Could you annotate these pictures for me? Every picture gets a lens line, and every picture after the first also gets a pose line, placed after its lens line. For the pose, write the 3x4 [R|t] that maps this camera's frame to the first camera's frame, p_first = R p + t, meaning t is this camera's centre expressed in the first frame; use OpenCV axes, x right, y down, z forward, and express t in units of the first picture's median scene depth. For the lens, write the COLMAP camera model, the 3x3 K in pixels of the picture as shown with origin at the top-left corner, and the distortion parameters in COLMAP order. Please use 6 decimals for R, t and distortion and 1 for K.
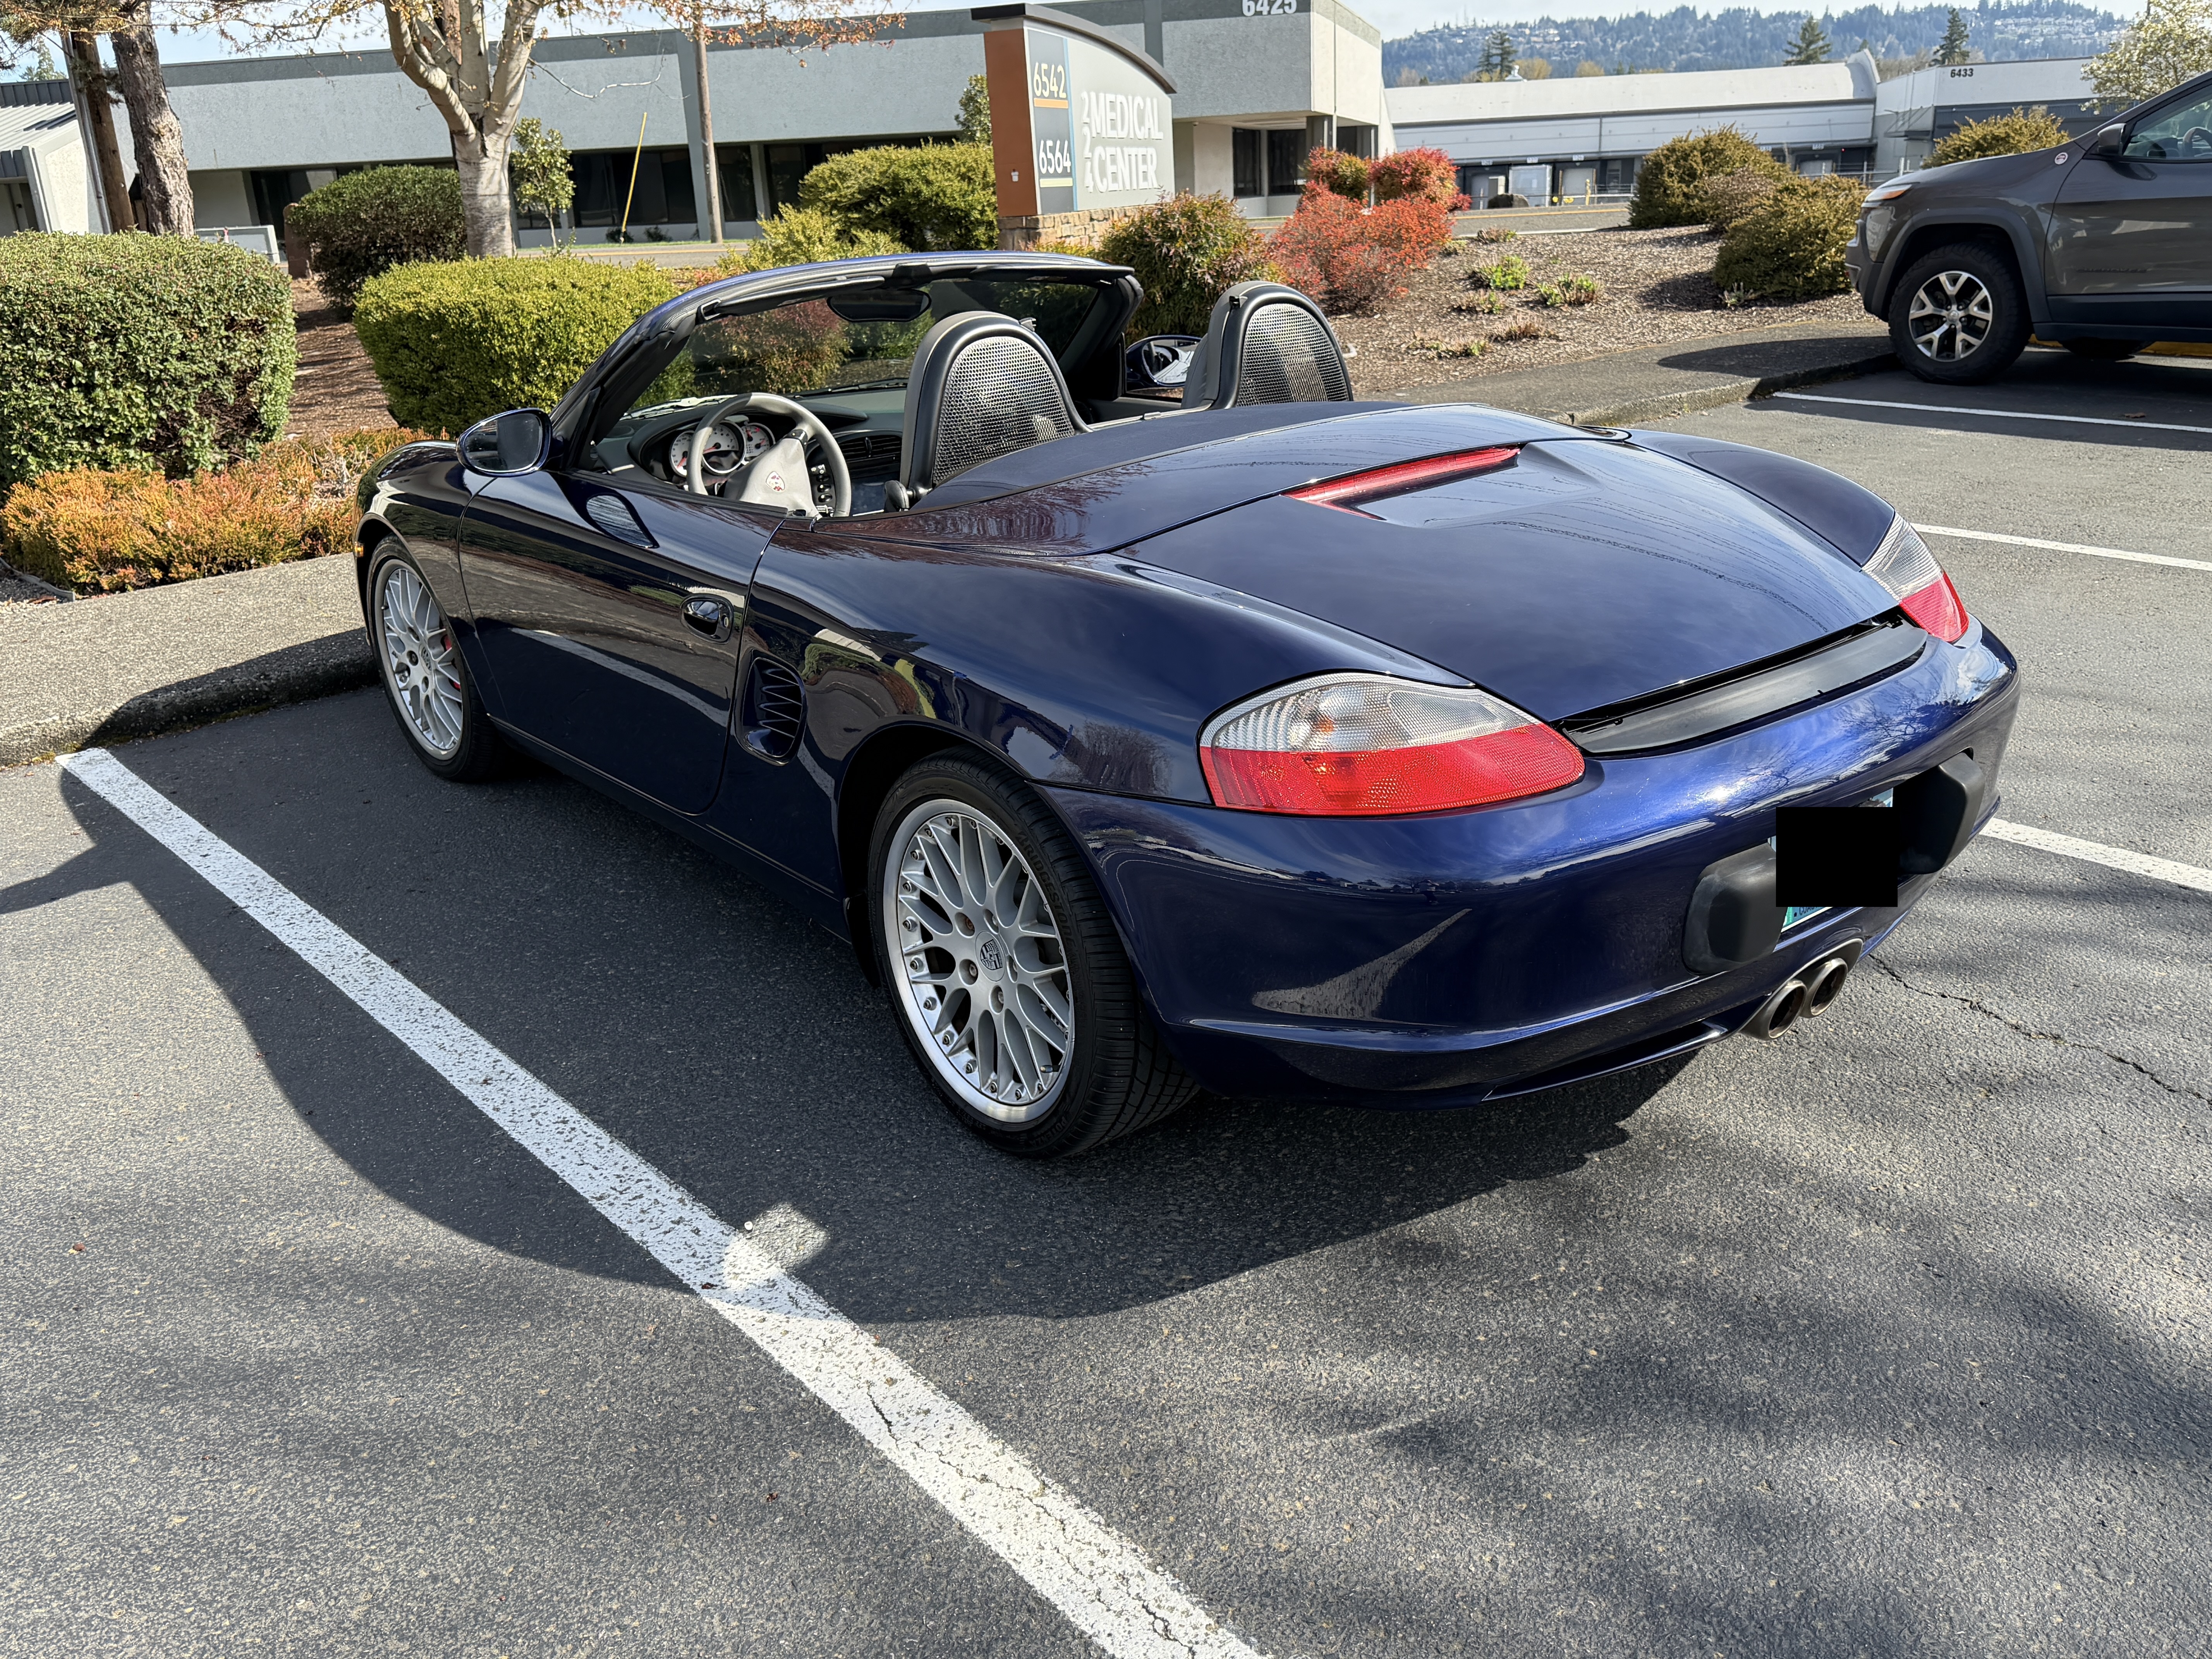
lens RADIAL K [[1781.8, 0, 1075.1], [0, 1781.8, 902.0], [0, 0, 1]] dist [0.018283, -0.055606]
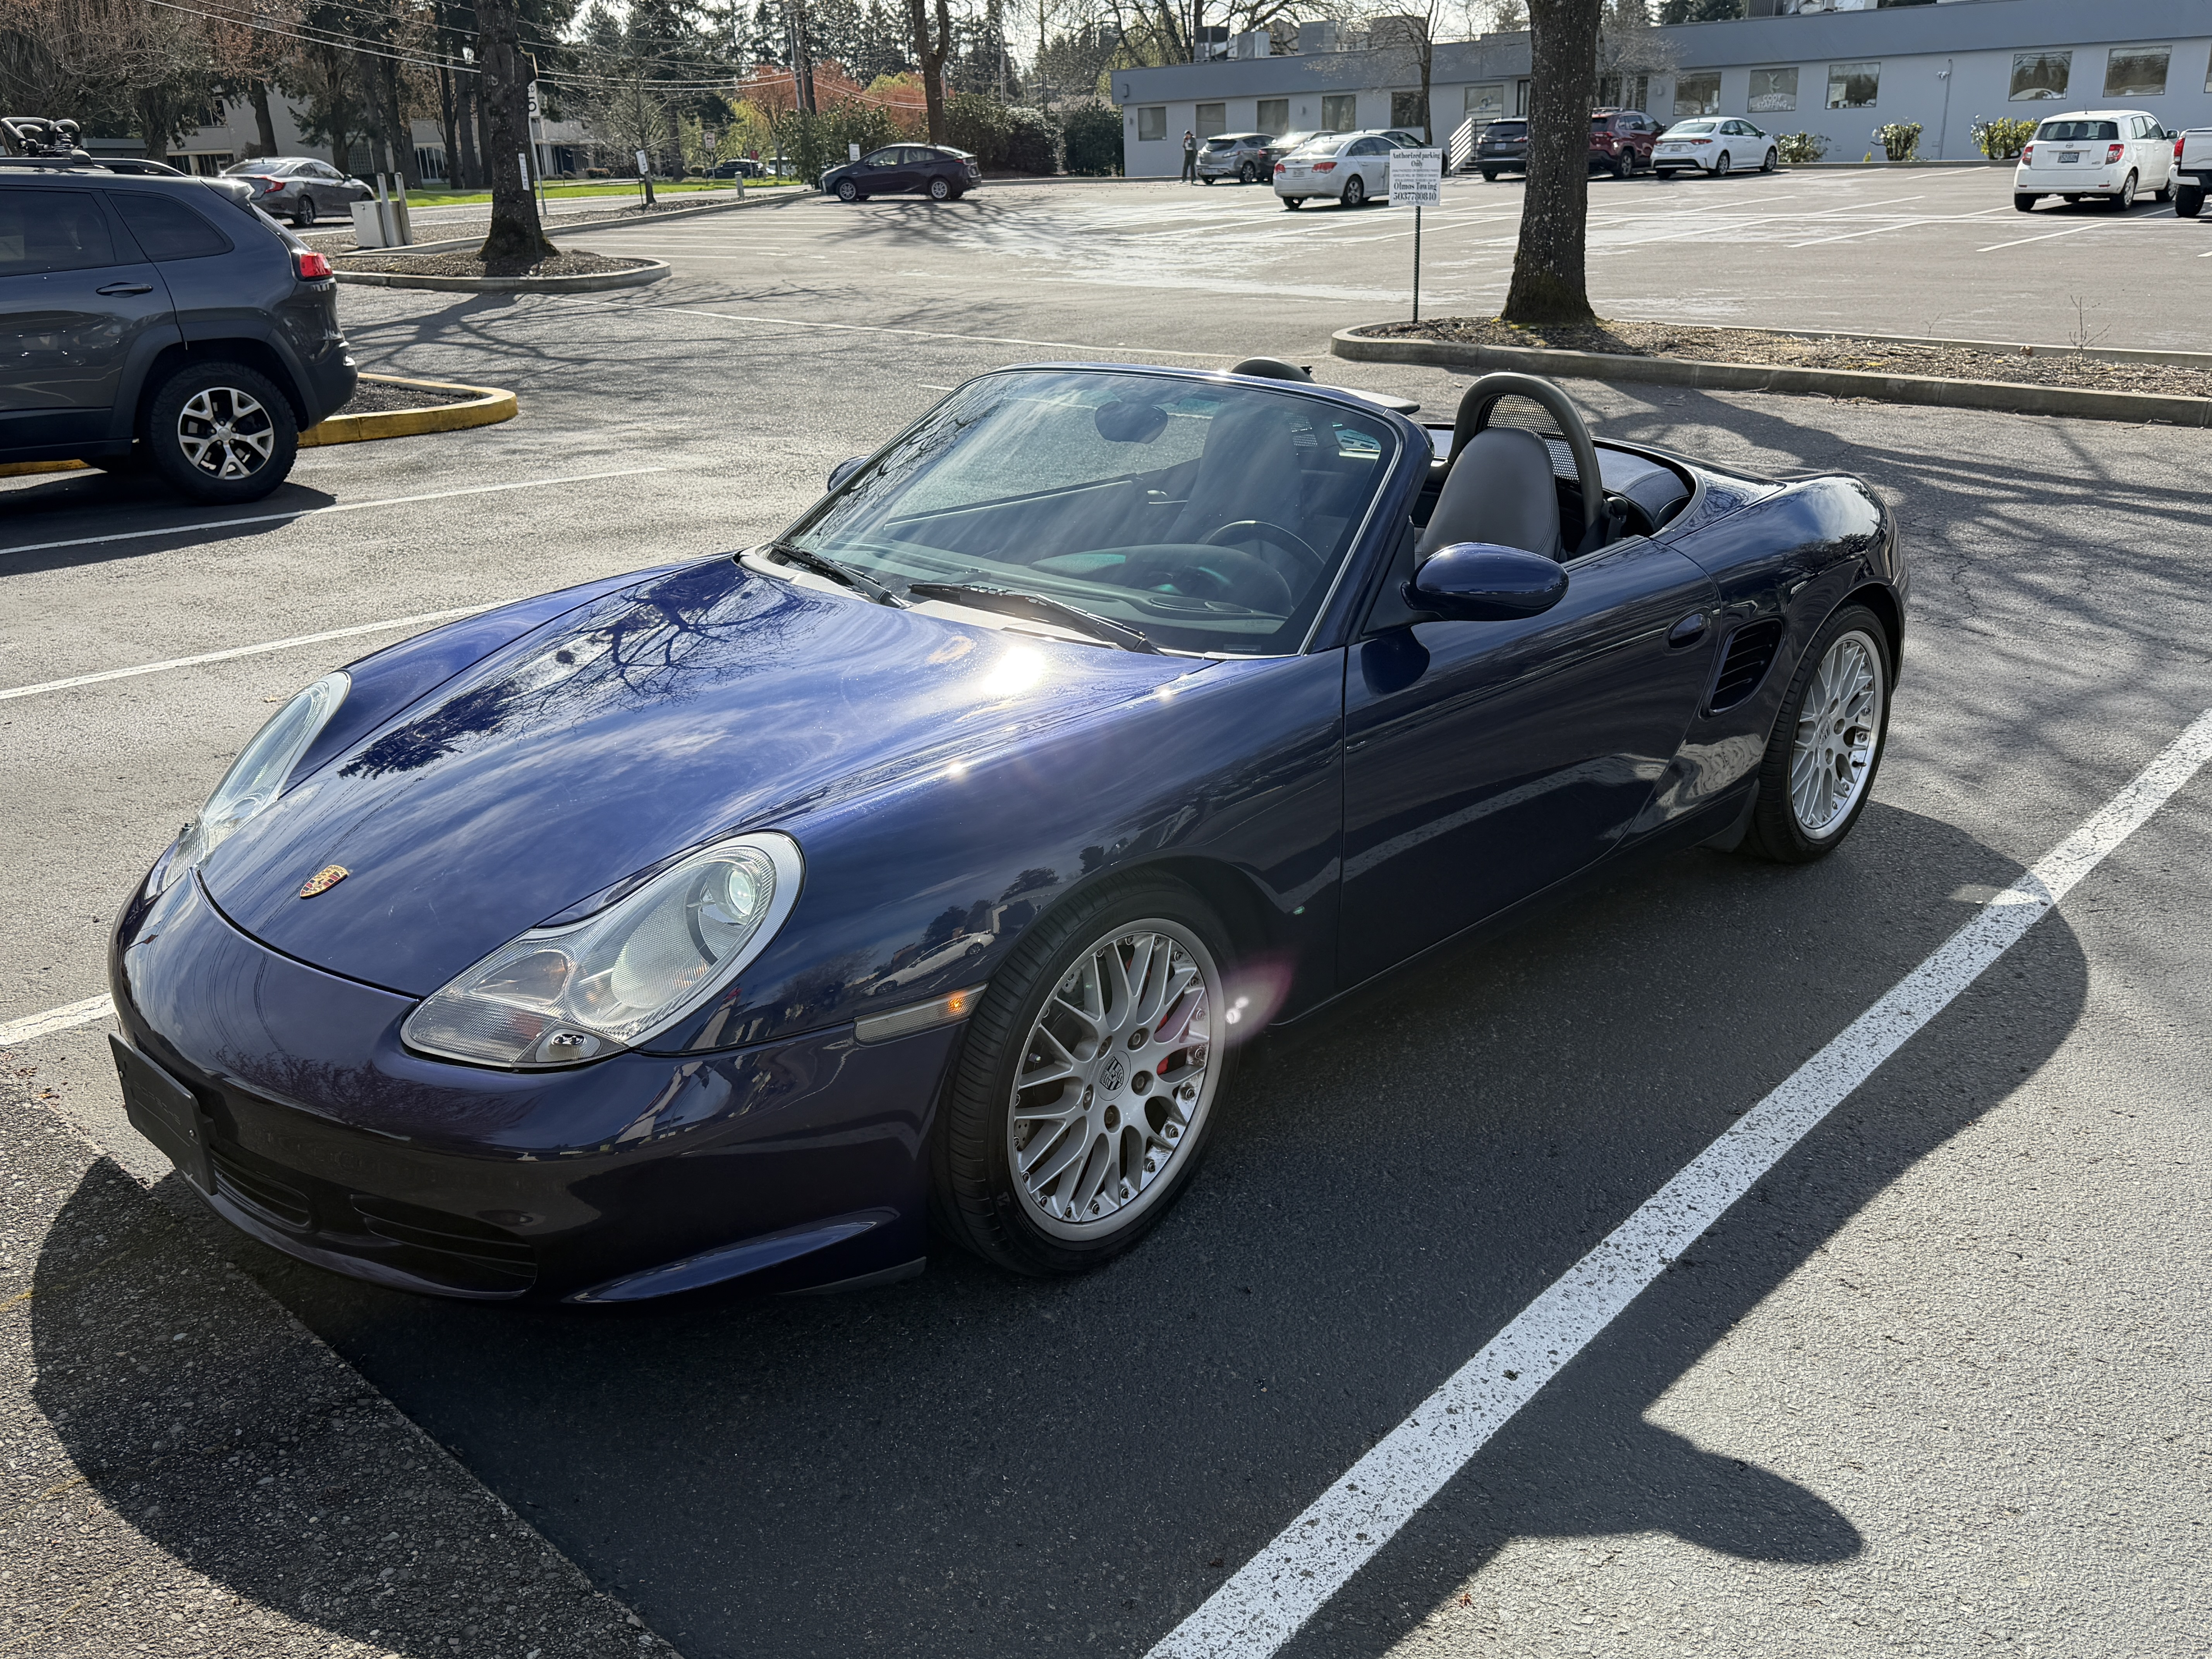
lens RADIAL K [[1781.8, 0, 1094.0], [0, 1781.8, 832.4], [0, 0, 1]] dist [0.018283, -0.055606]
pose [[-0.121438, -0.299480, 0.946343, -0.560473], [0.387095, 0.863623, 0.322976, -0.249102], [-0.914008, 0.405546, 0.011050, 0.588662]]
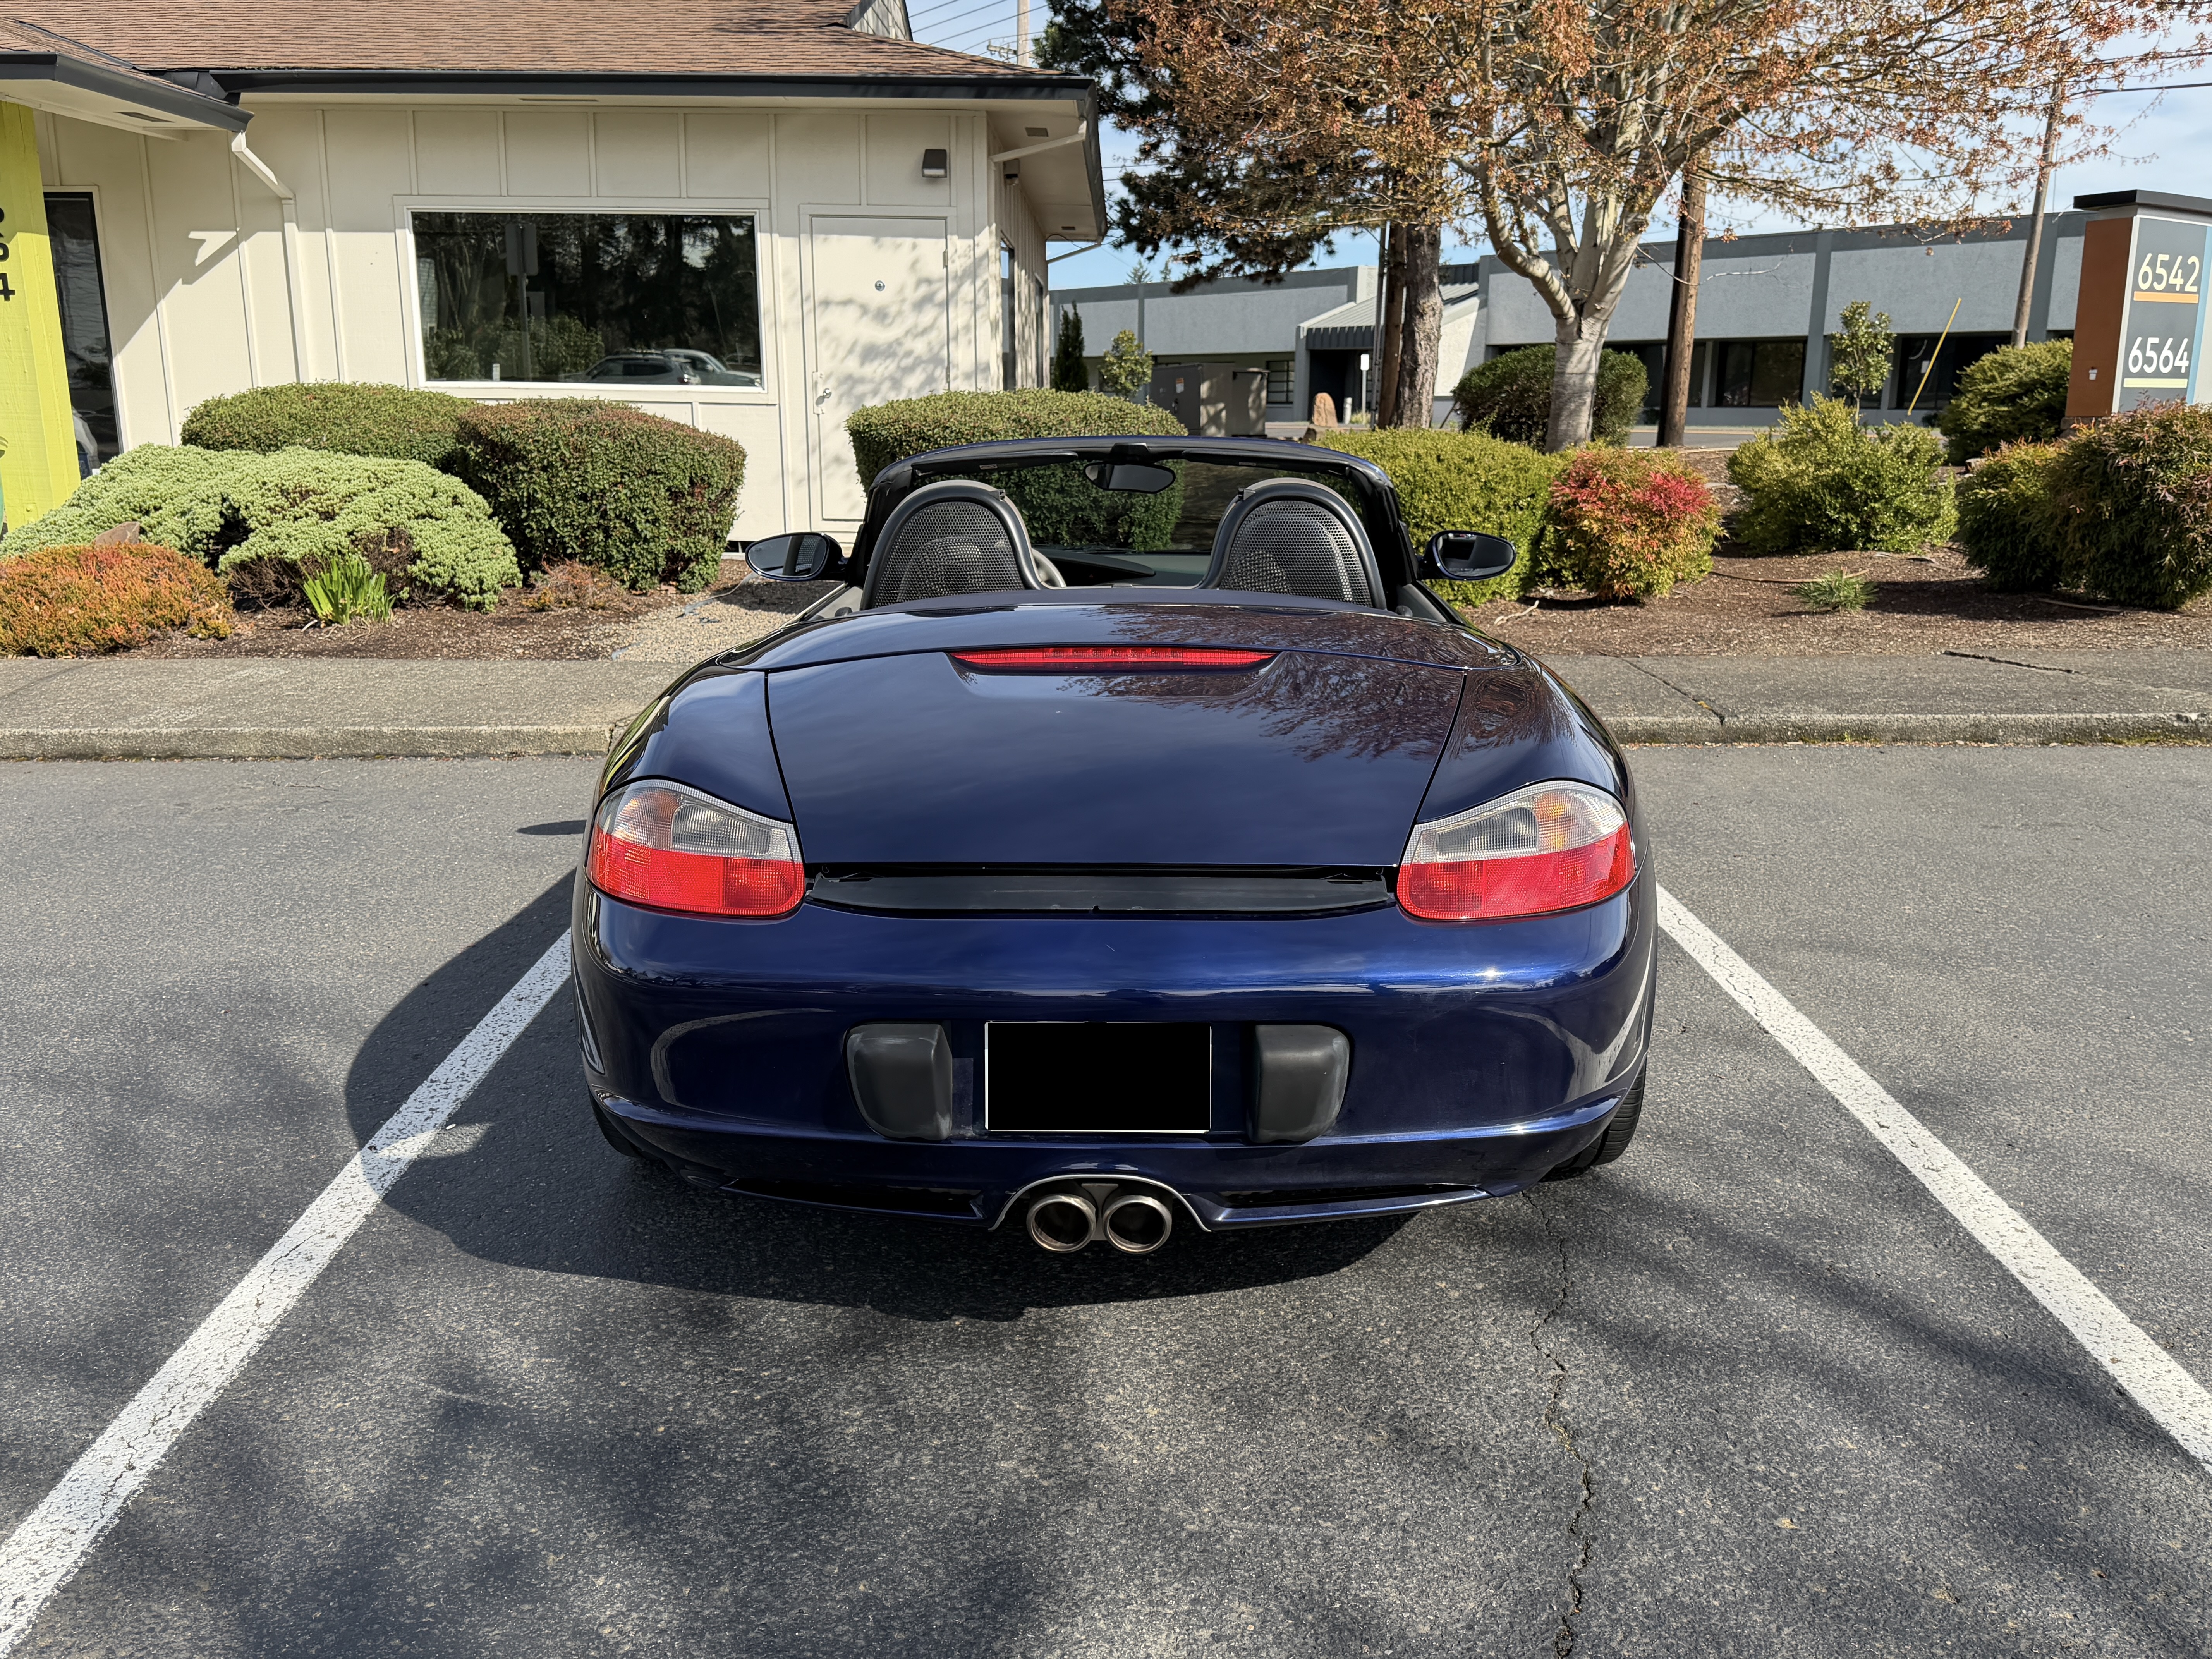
lens RADIAL K [[1781.8, 0, 1076.7], [0, 1781.8, 881.7], [0, 0, 1]] dist [0.018283, -0.055606]
pose [[0.761431, 0.206742, -0.614395, 0.322751], [-0.266244, 0.963889, -0.005615, -0.038643], [0.591048, 0.167854, 0.788979, 0.071536]]
